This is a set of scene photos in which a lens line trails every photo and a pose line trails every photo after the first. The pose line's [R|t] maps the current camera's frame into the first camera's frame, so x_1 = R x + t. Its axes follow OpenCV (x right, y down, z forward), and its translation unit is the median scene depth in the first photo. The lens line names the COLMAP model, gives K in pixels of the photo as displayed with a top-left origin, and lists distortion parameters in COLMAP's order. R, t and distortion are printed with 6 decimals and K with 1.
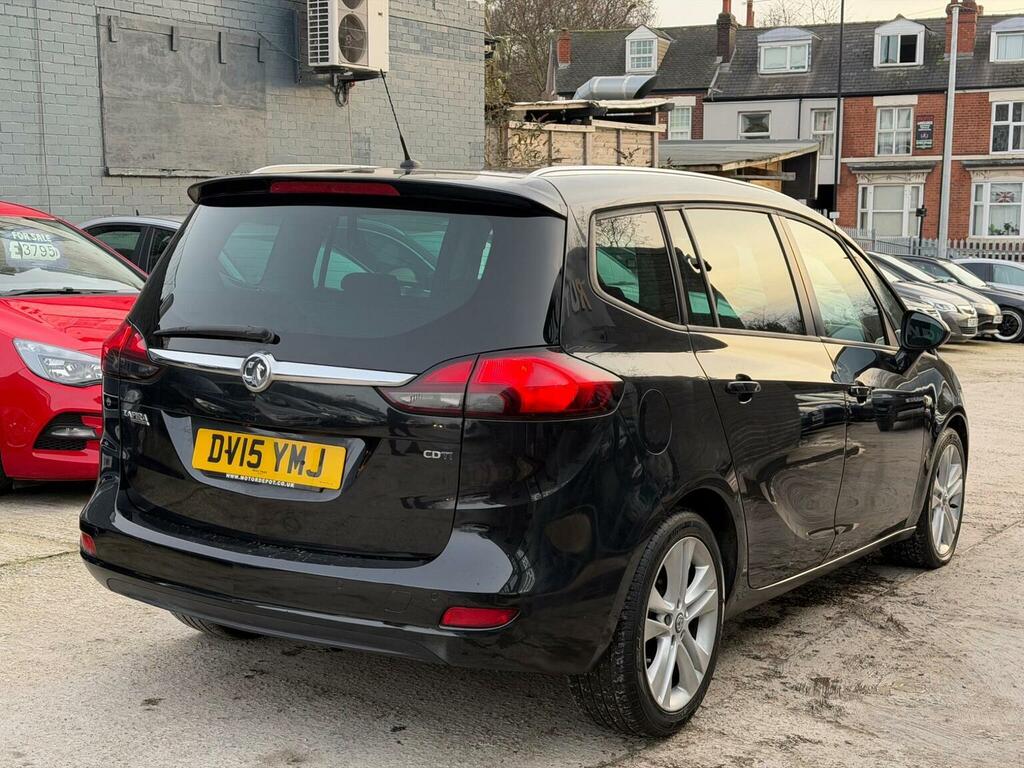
lens RADIAL K [[1425.5, 0, 518.4], [0, 1425.5, 385.1], [0, 0, 1]] dist [0.221039, -0.504313]
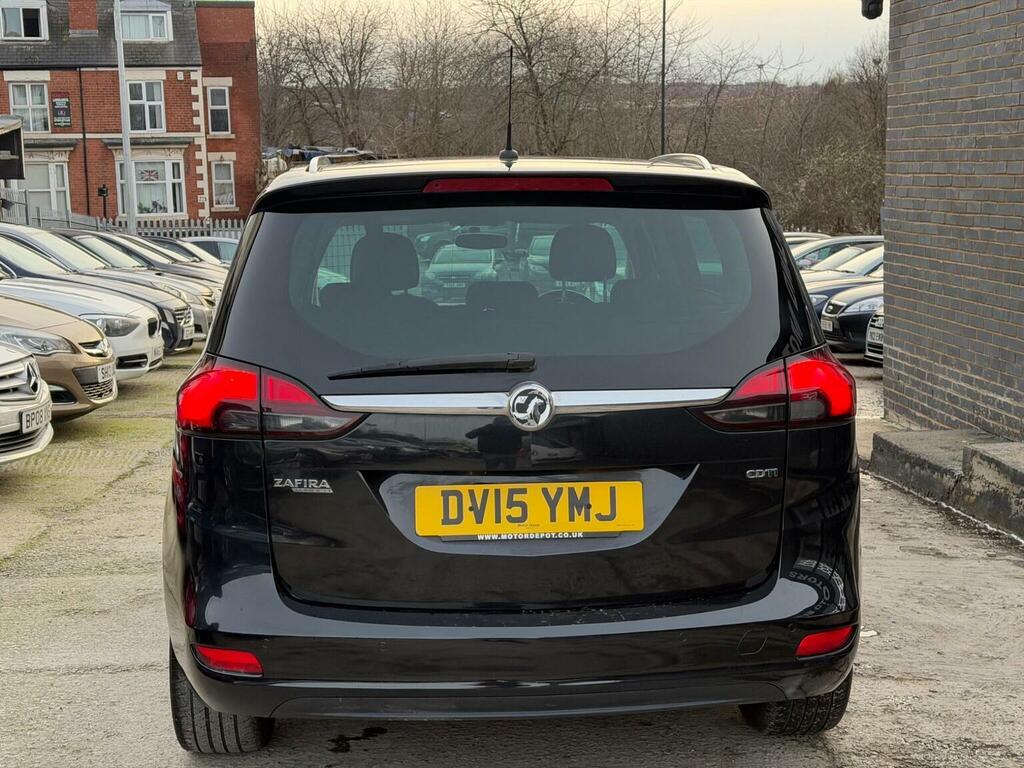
lens RADIAL K [[1425.6, 0, 509.9], [0, 1425.6, 364.7], [0, 0, 1]] dist [0.220465, -0.480371]
pose [[0.807873, -0.098932, 0.580994, -0.411950], [0.097873, 0.994642, 0.033277, -0.038579], [-0.581173, 0.029980, 0.813227, 0.199800]]
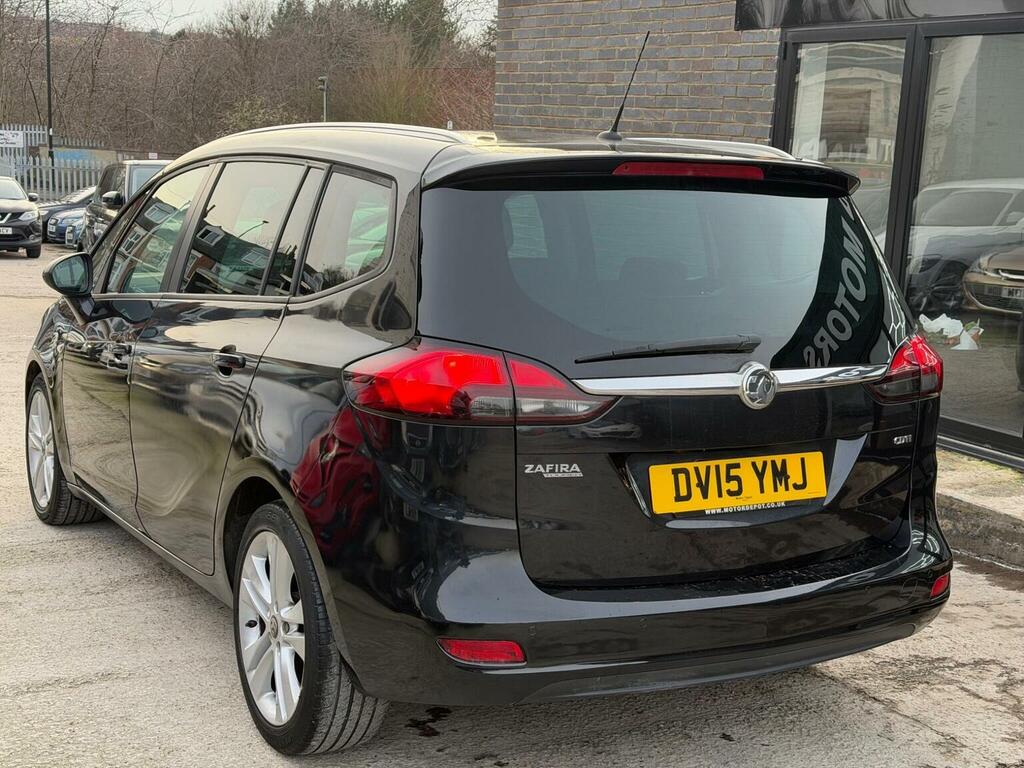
lens RADIAL K [[1425.5, 0, 518.4], [0, 1425.5, 385.1], [0, 0, 1]] dist [0.221039, -0.504313]
pose [[0.476512, -0.143130, 0.867439, -0.620897], [0.079786, 0.989628, 0.119462, -0.077616], [-0.875540, 0.012284, 0.482989, 0.429177]]
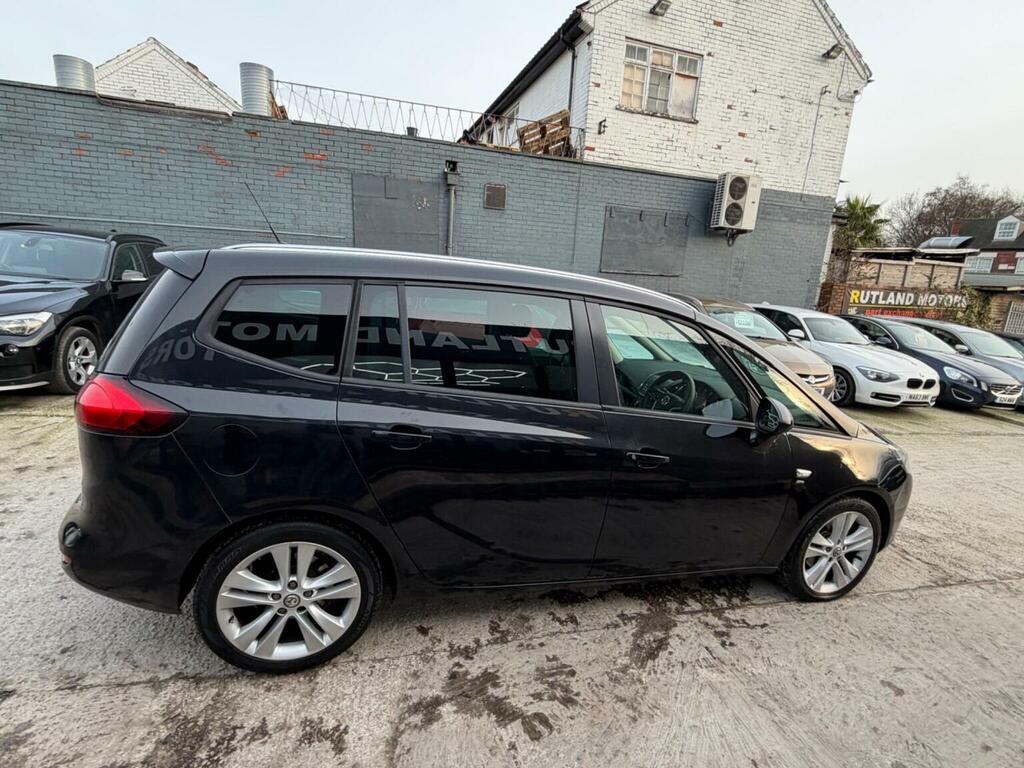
lens RADIAL K [[486.9, 0, 512.0], [0, 486.9, 384.0], [0, 0, 1]] dist [-0.000087, 0.000166]
pose [[0.747930, 0.192538, -0.635240, 0.331429], [-0.146762, 0.981290, 0.124626, -0.074207], [0.647349, 0.000018, 0.762193, 0.519975]]
